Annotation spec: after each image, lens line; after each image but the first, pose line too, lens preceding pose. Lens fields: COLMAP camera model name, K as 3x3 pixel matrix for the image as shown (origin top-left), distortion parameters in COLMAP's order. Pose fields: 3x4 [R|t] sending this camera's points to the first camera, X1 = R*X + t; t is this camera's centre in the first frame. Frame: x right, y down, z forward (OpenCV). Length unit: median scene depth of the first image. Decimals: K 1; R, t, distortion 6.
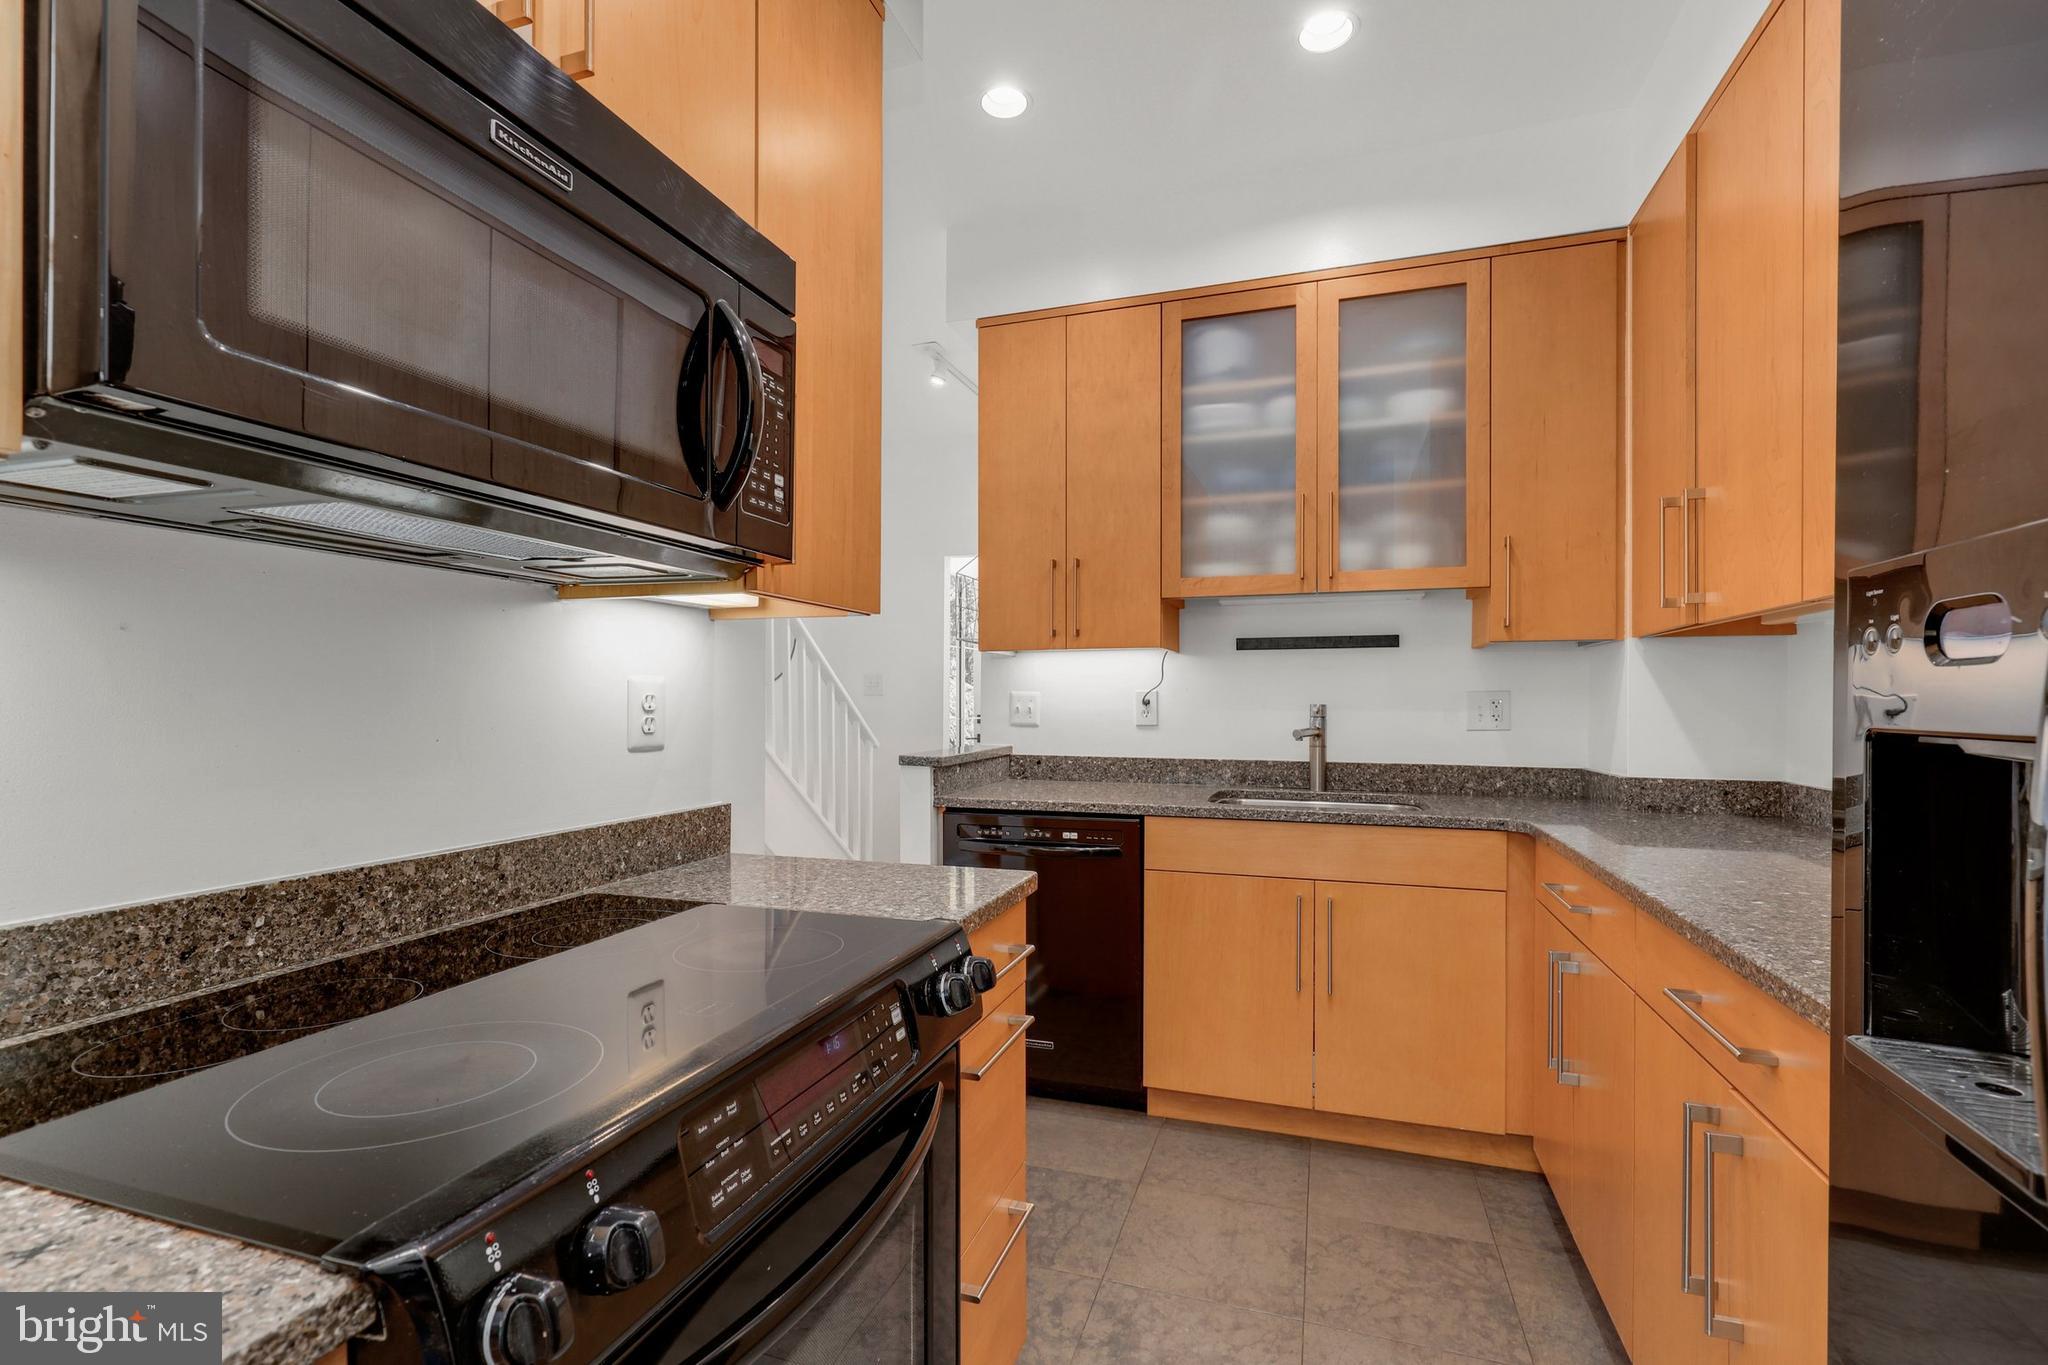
lens RADIAL K [[913.1, 0, 1024.5], [0, 913.1, 718.9], [0, 0, 1]] dist [-0.000735, 0.000209]
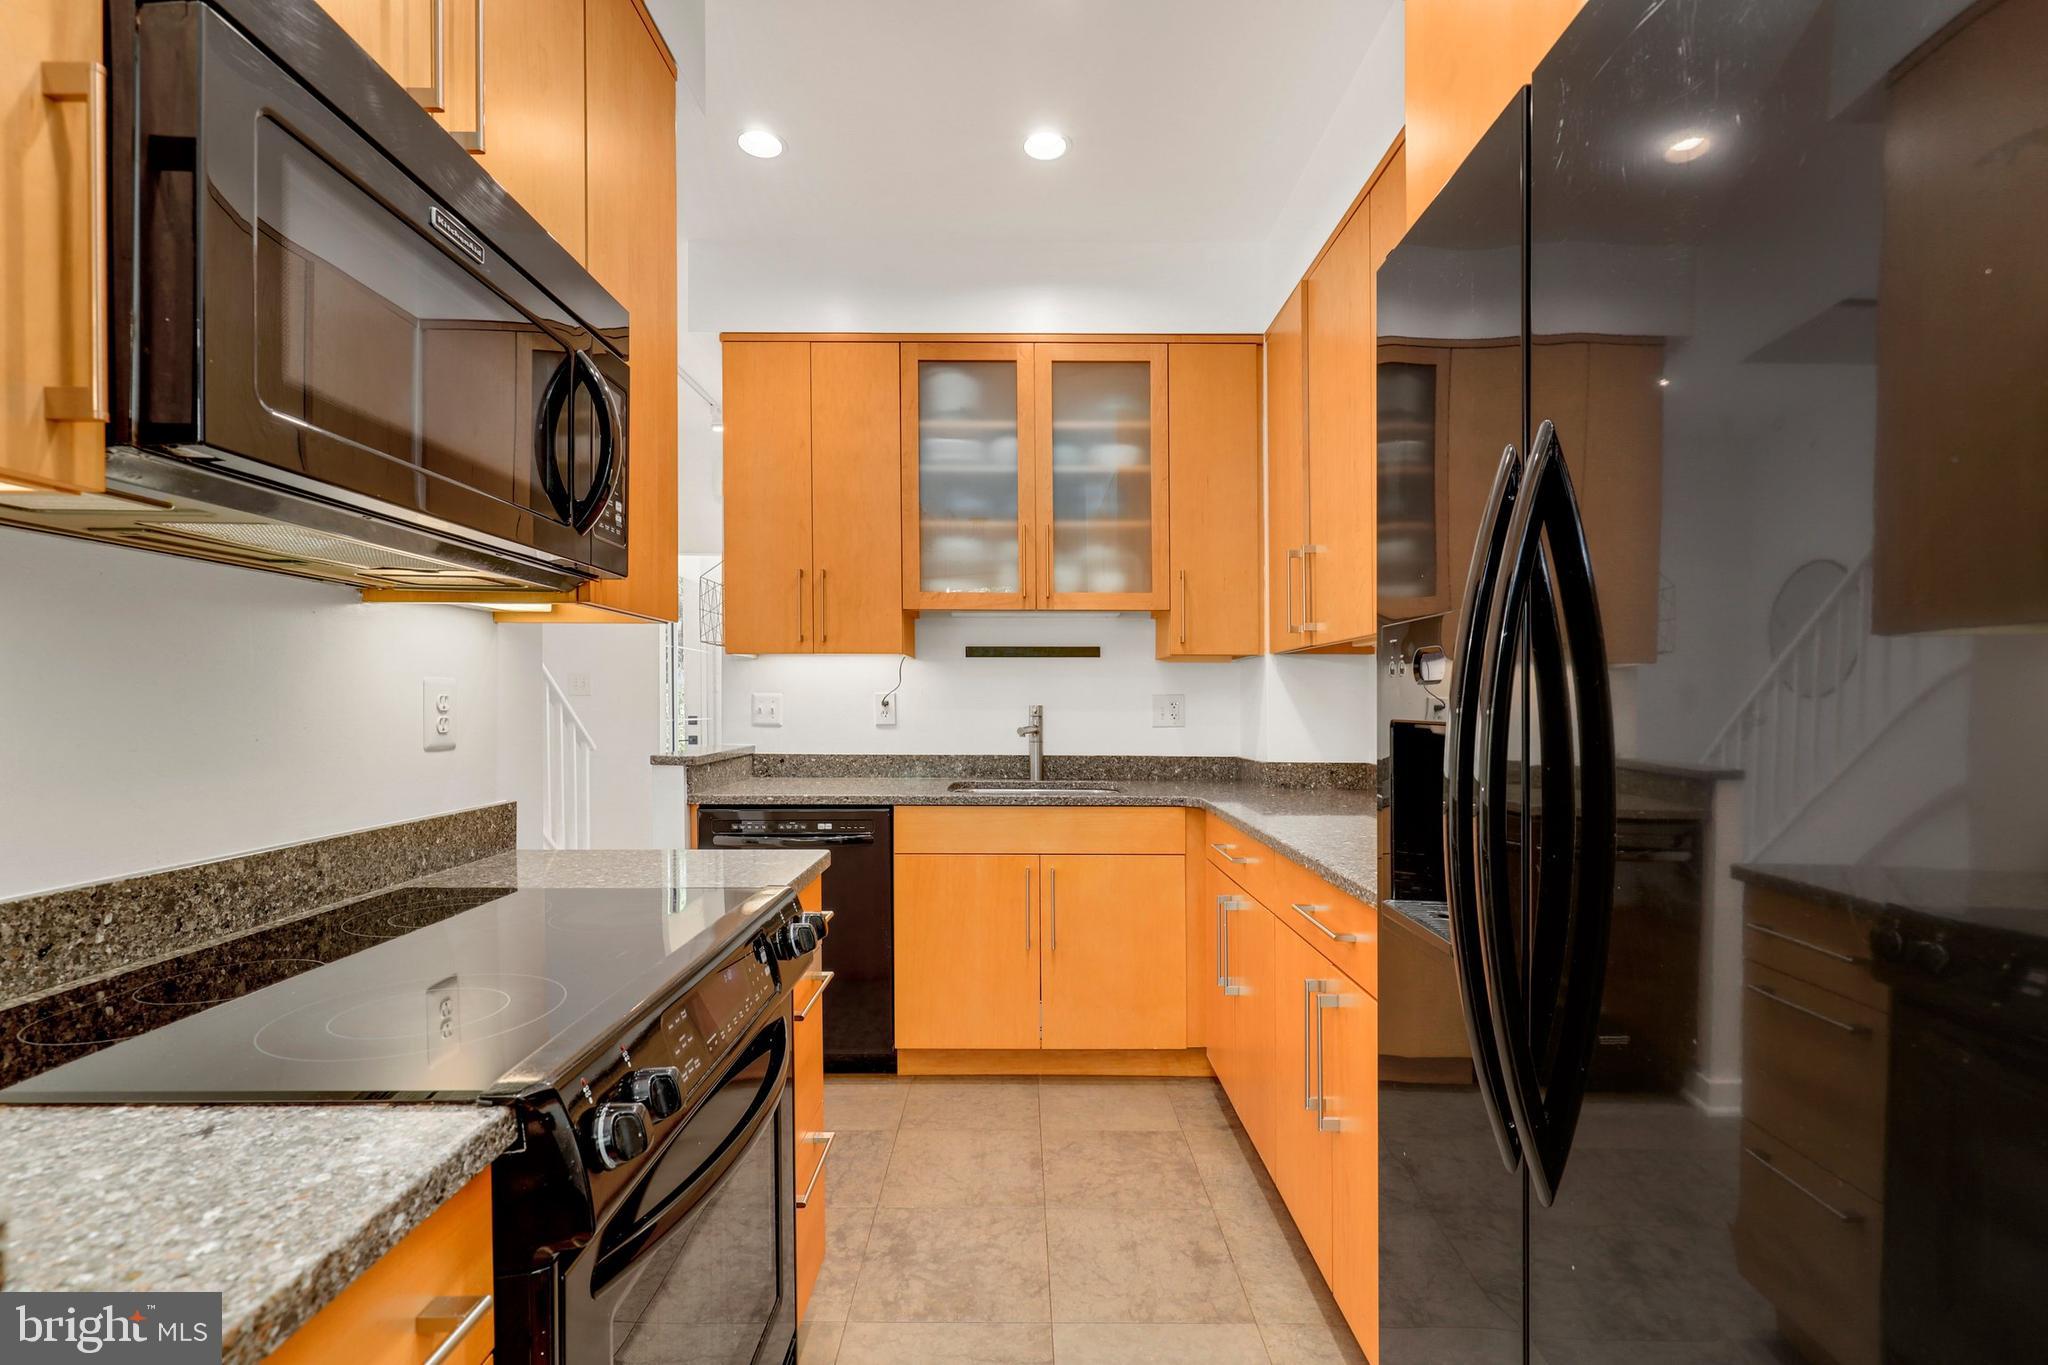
lens RADIAL K [[927.1, 0, 1020.9], [0, 927.1, 700.1], [0, 0, 1]] dist [0.001186, -0.000133]
pose [[0.947247, 0.003023, 0.320490, -0.109699], [0.003942, 0.999770, -0.021079, 0.002643], [-0.320480, 0.021230, 0.947017, -0.160157]]
